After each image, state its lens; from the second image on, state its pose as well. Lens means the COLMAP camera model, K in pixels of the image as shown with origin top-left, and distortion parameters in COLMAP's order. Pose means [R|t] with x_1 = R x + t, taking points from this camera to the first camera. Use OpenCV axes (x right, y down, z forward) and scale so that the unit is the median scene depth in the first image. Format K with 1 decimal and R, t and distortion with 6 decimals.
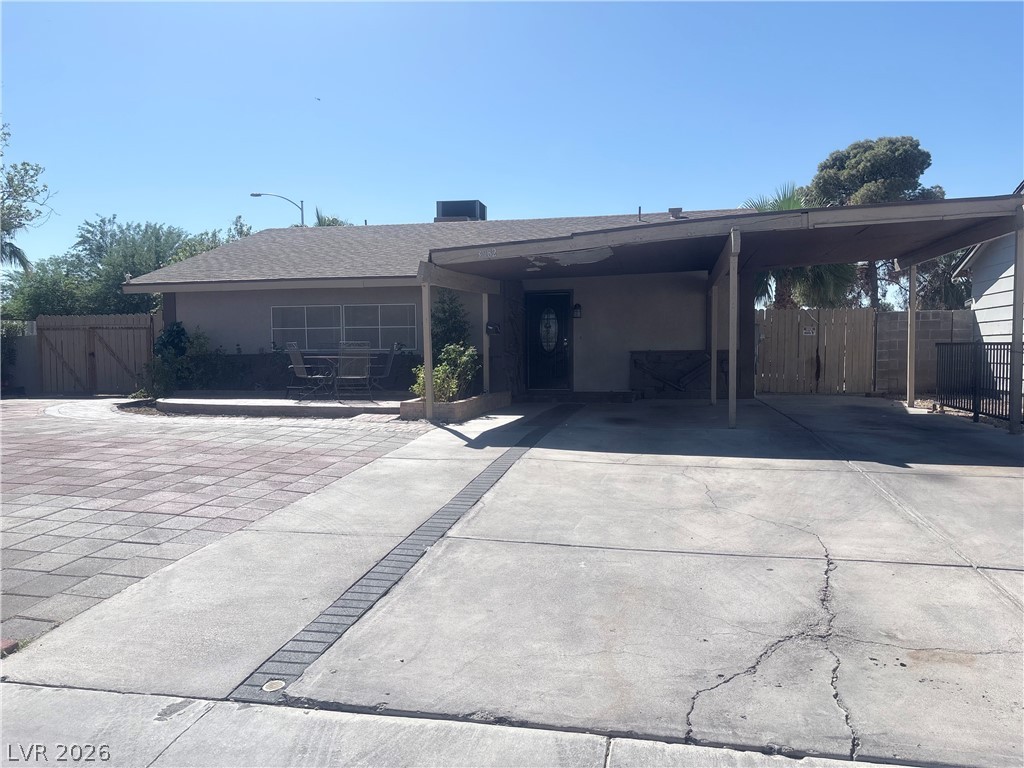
lens RADIAL K [[774.9, 0, 513.8], [0, 774.9, 389.5], [0, 0, 1]] dist [0.060036, -0.068474]
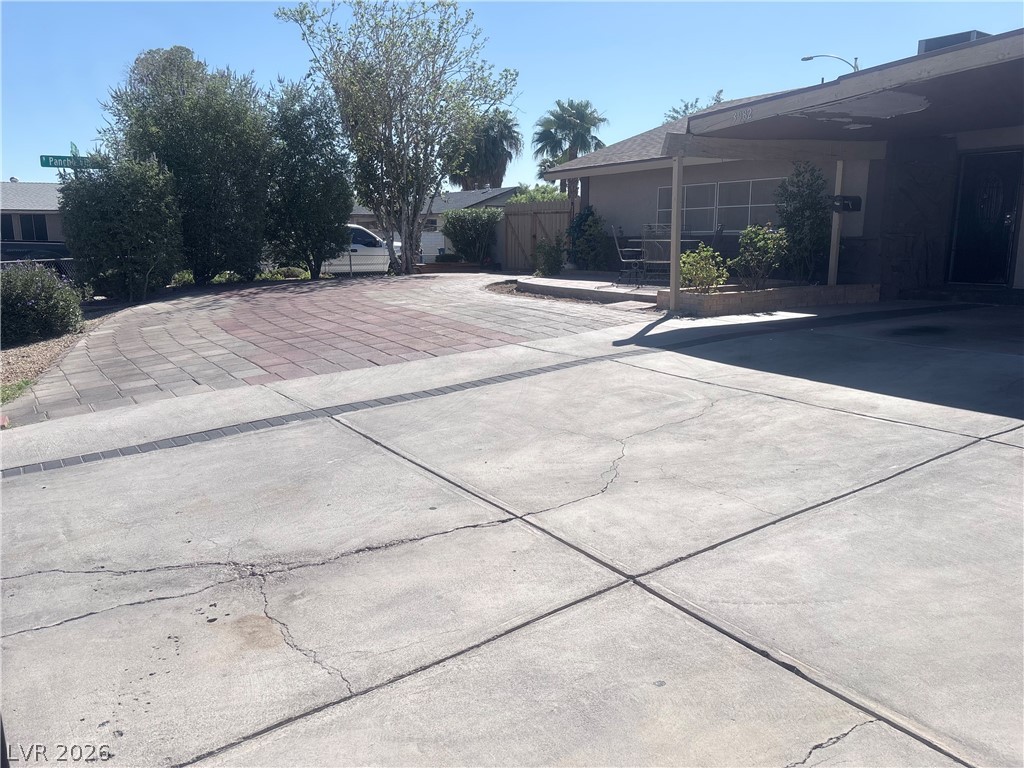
lens RADIAL K [[774.9, 0, 513.8], [0, 774.9, 389.5], [0, 0, 1]] dist [0.060036, -0.068474]
pose [[0.714403, 0.139984, -0.685590, 0.888057], [-0.033567, 0.985513, 0.166244, -0.036611], [0.698929, -0.095752, 0.708752, 0.446960]]
